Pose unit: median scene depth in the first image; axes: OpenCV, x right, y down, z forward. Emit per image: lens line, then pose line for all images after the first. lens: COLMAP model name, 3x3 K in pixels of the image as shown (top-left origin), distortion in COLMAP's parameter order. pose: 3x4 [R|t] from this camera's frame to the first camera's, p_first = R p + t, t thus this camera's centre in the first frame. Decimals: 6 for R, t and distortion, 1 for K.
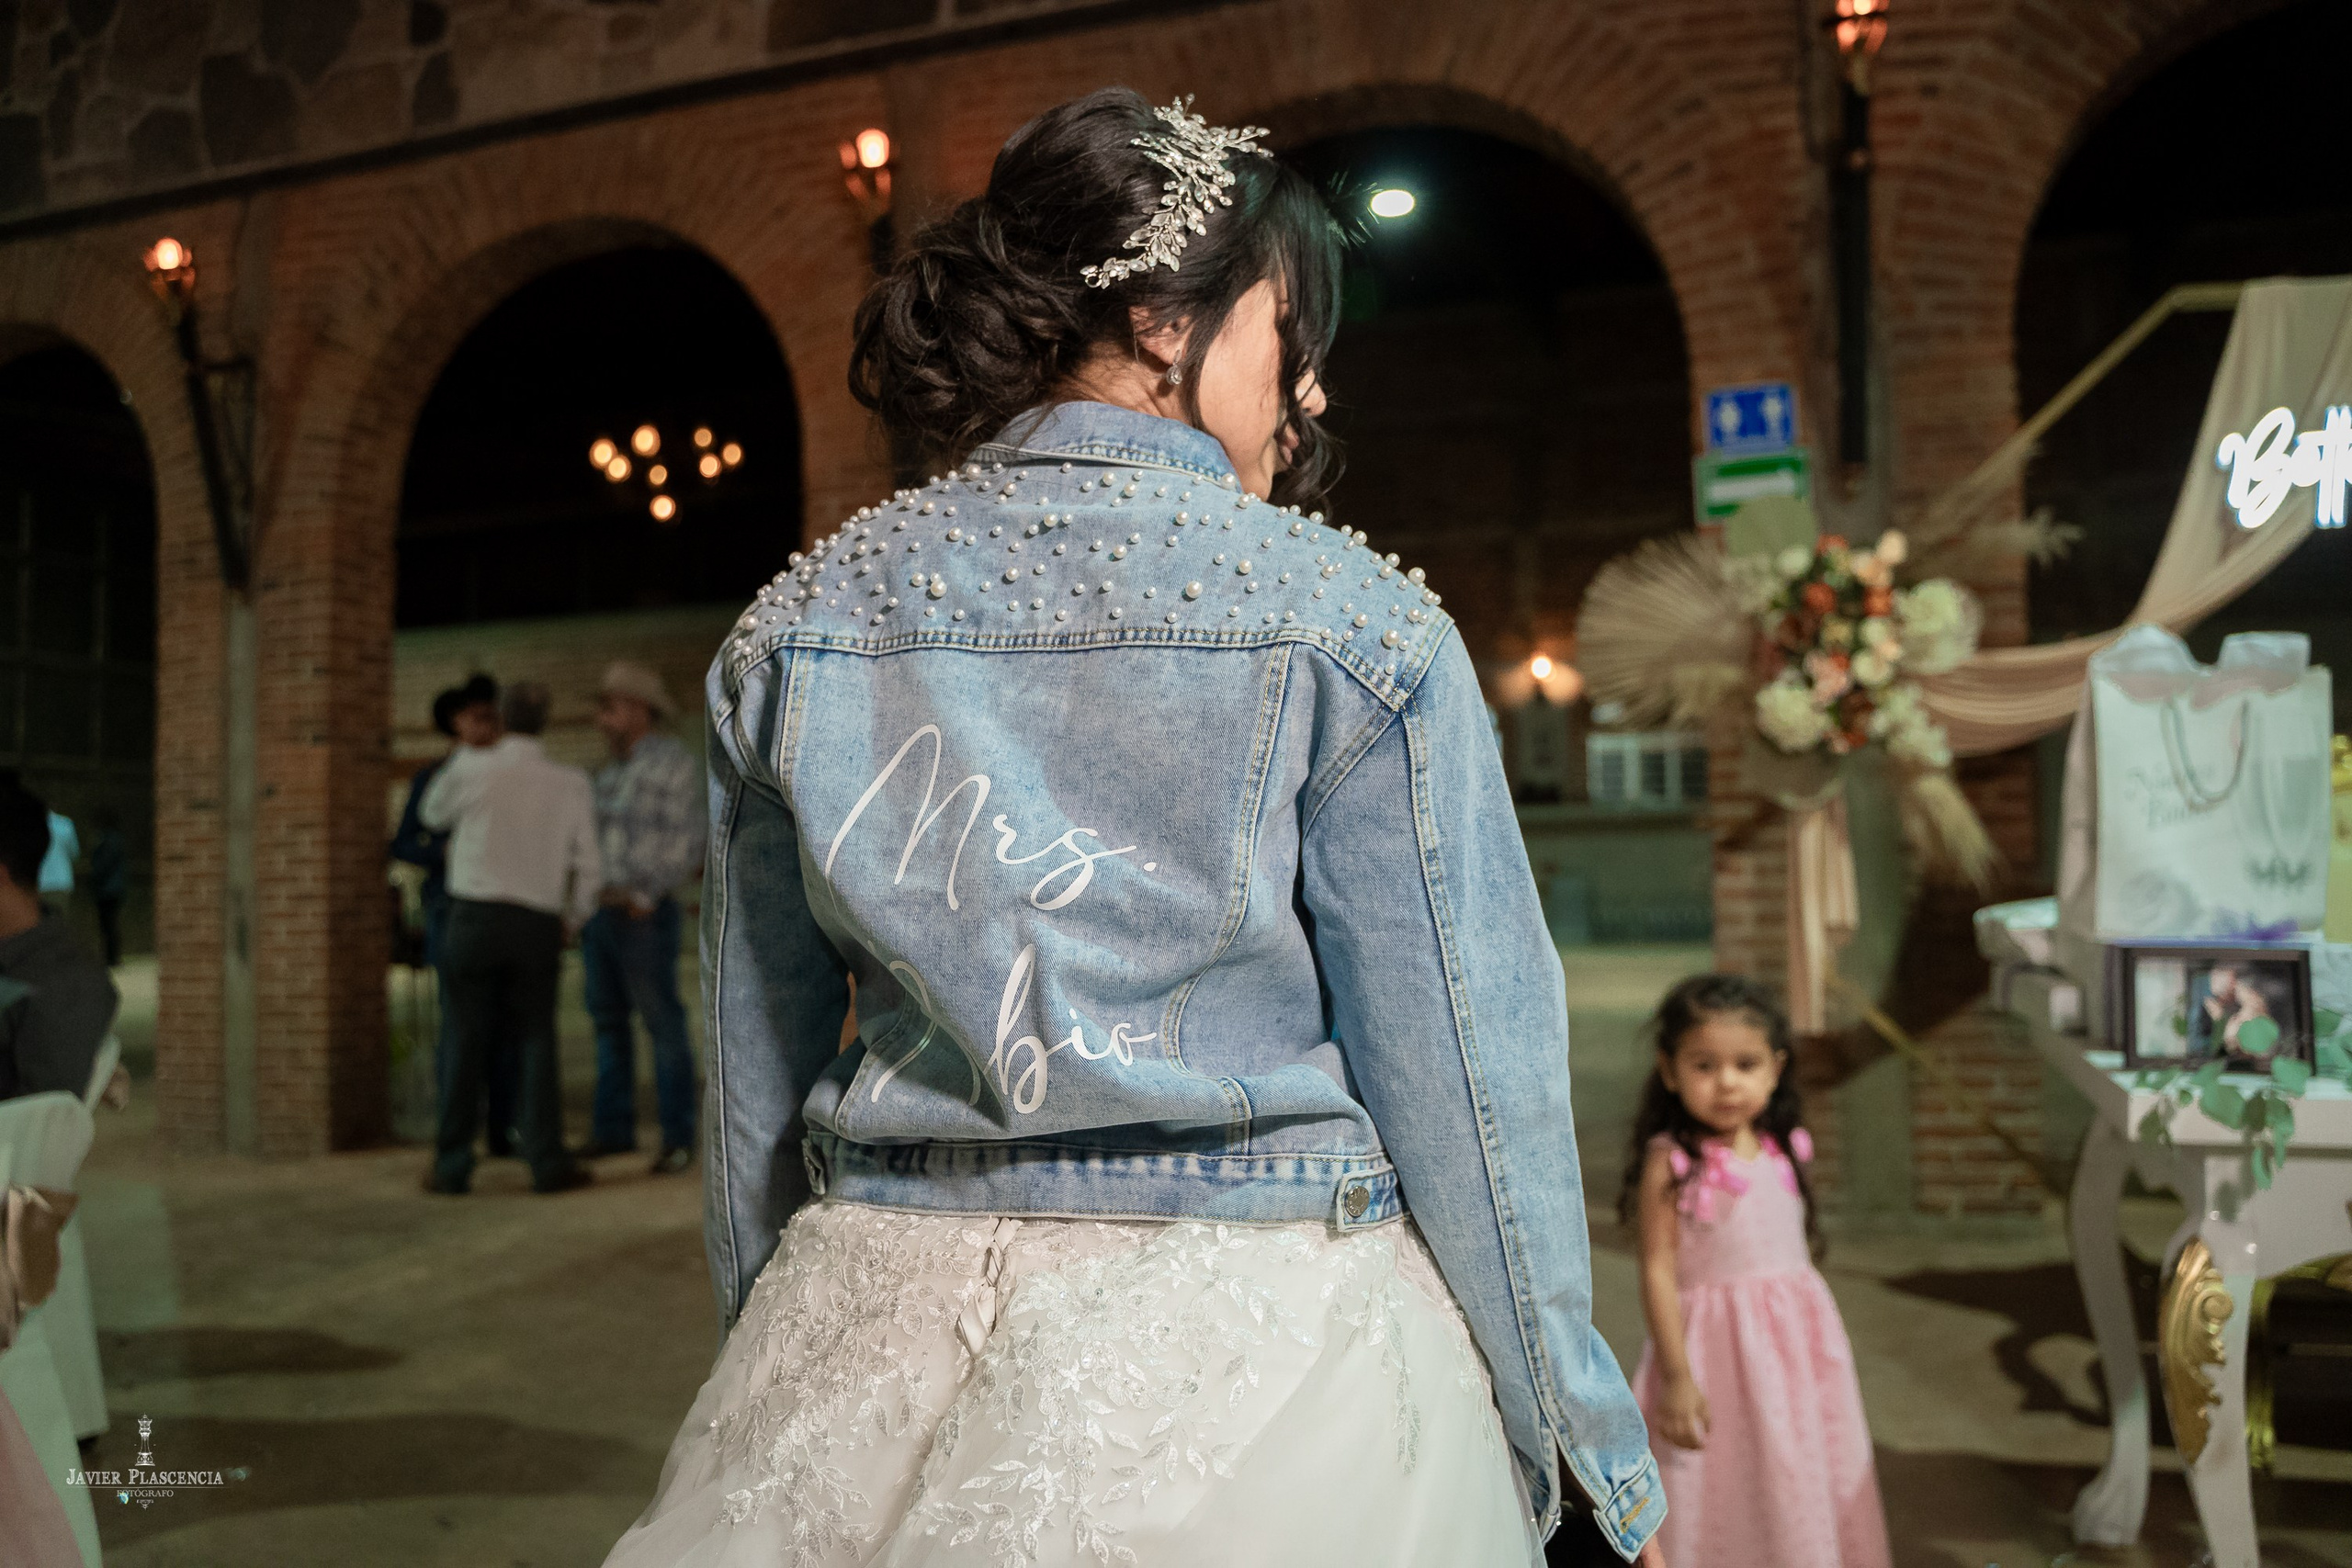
lens RADIAL K [[1905.5, 0, 1185.5], [0, 1905.5, 788.7], [0, 0, 1]] dist [-0.112952, 0.092599]
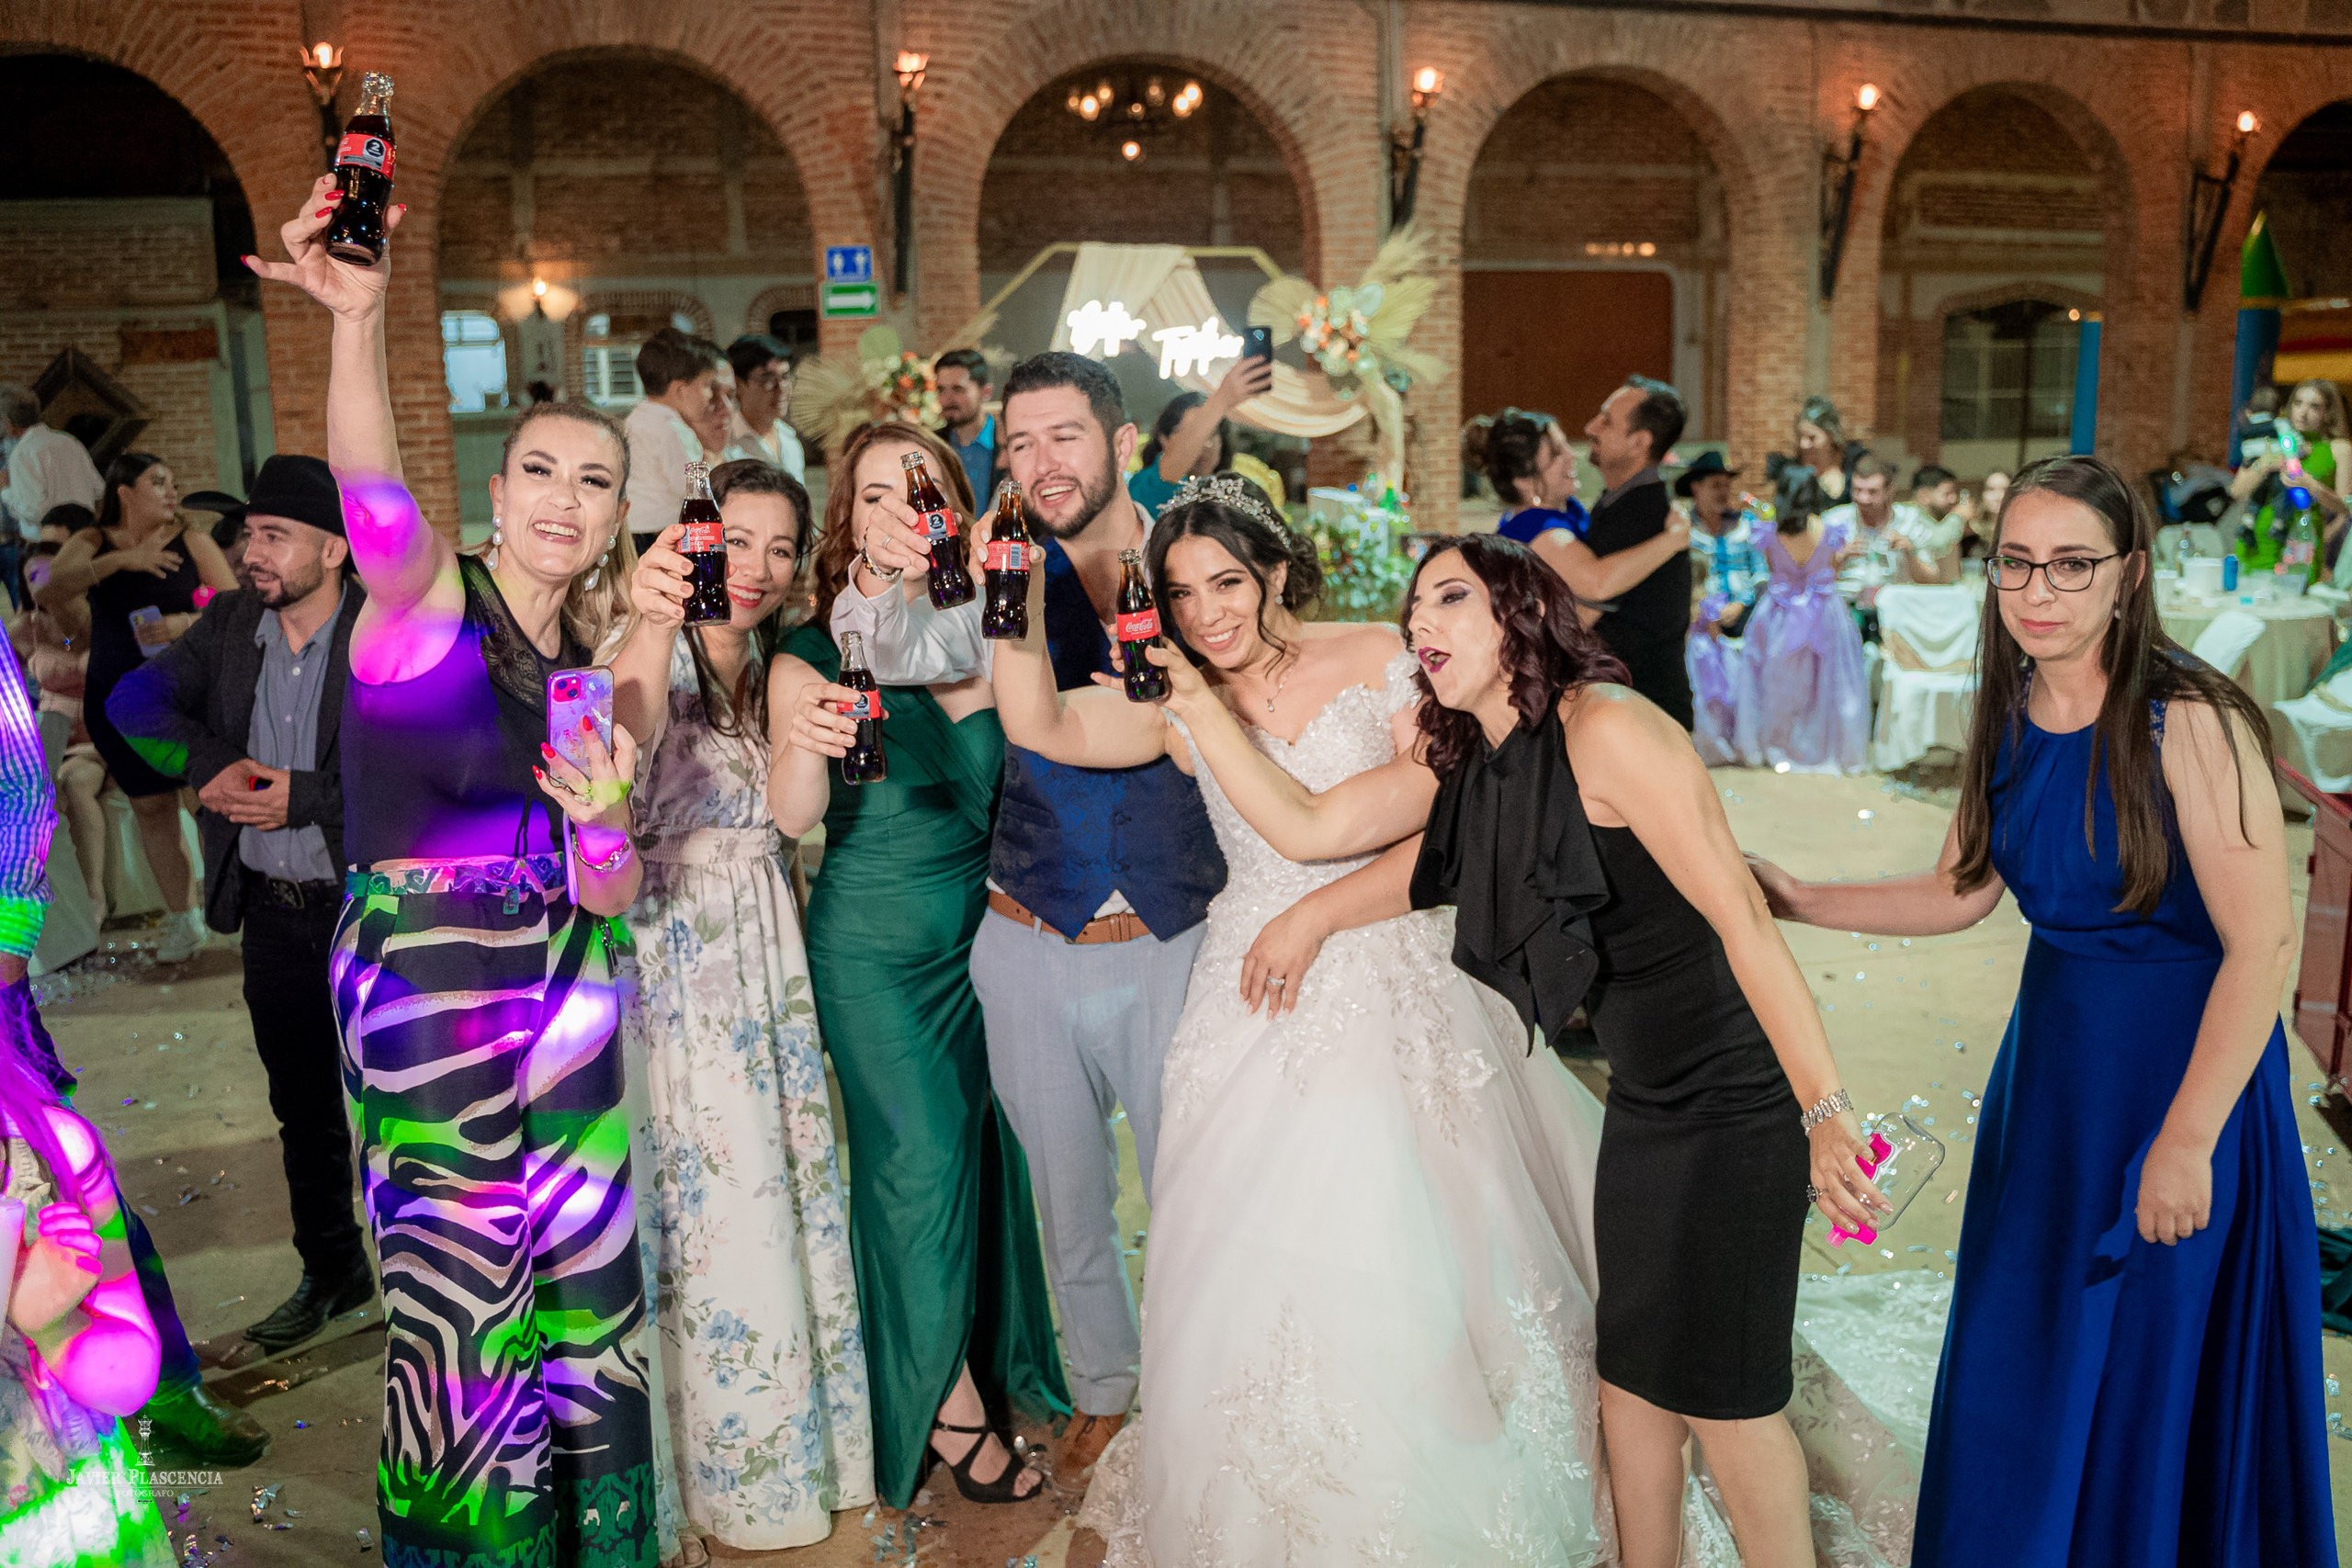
lens RADIAL K [[1905.5, 0, 1184.5], [0, 1905.5, 783.3], [0, 0, 1]] dist [-0.112952, 0.092599]
pose [[0.833836, -0.105594, 0.541818, -0.504389], [-0.022825, 0.974099, 0.224966, -0.117183], [-0.551540, -0.199952, 0.809829, -0.842197]]
